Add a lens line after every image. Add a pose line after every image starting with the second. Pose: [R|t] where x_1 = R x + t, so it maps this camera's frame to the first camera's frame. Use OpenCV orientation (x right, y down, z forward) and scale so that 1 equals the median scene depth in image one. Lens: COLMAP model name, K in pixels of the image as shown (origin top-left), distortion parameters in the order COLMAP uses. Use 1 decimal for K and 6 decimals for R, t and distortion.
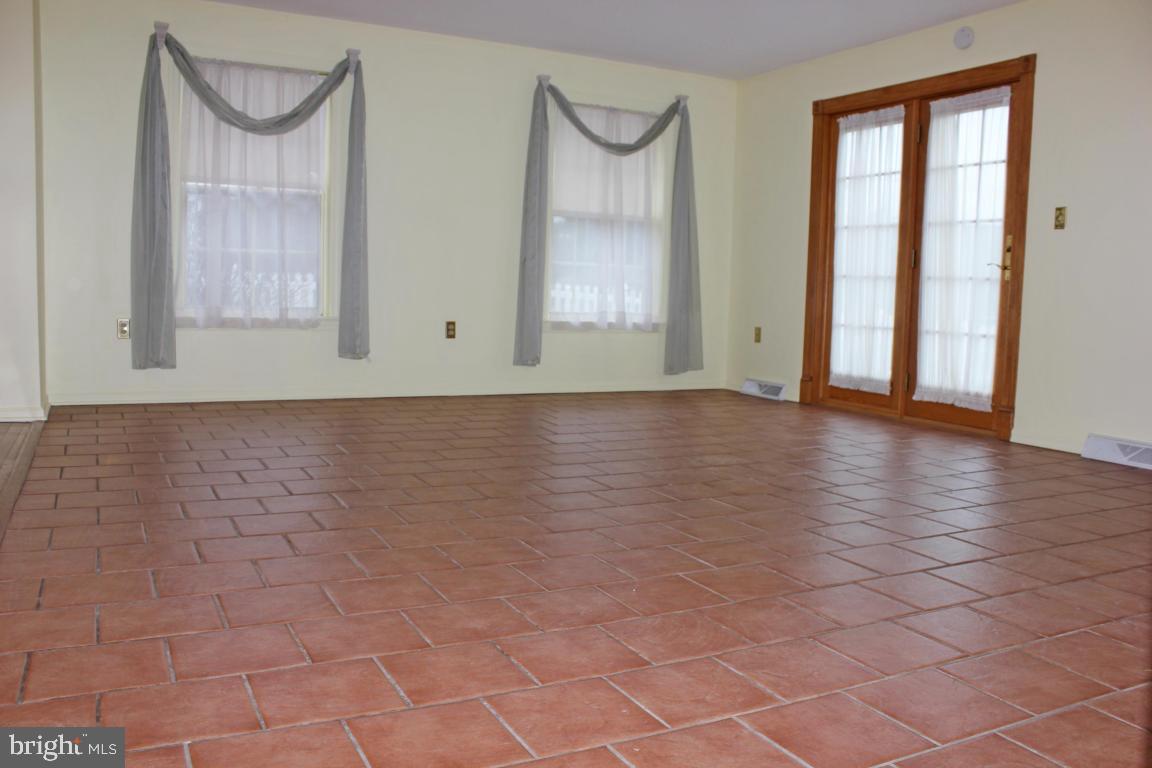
lens RADIAL K [[965.3, 0, 587.4], [0, 965.3, 381.5], [0, 0, 1]] dist [-0.169251, 0.160549]
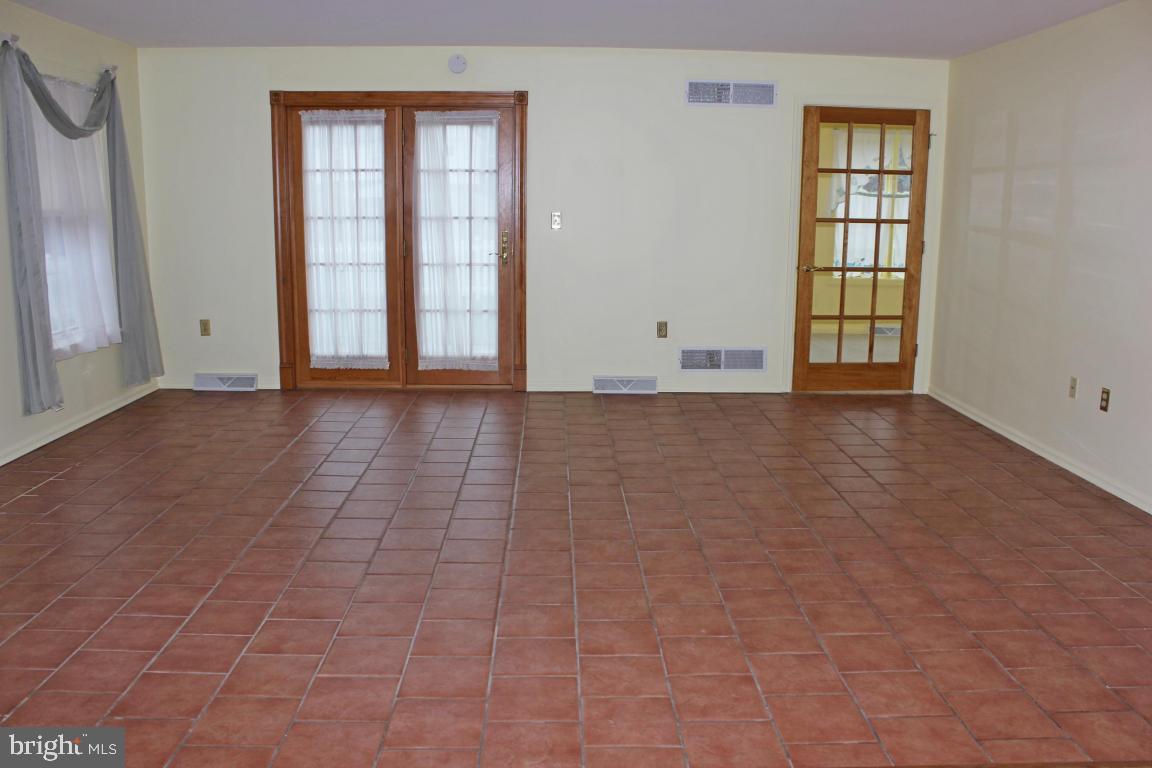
lens RADIAL K [[965.3, 0, 587.4], [0, 965.3, 381.5], [0, 0, 1]] dist [-0.169251, 0.160549]
pose [[0.432877, -0.195094, 0.880088, -0.613194], [0.087634, 0.980783, 0.174313, -0.155641], [-0.897183, 0.001670, 0.441656, 0.294817]]
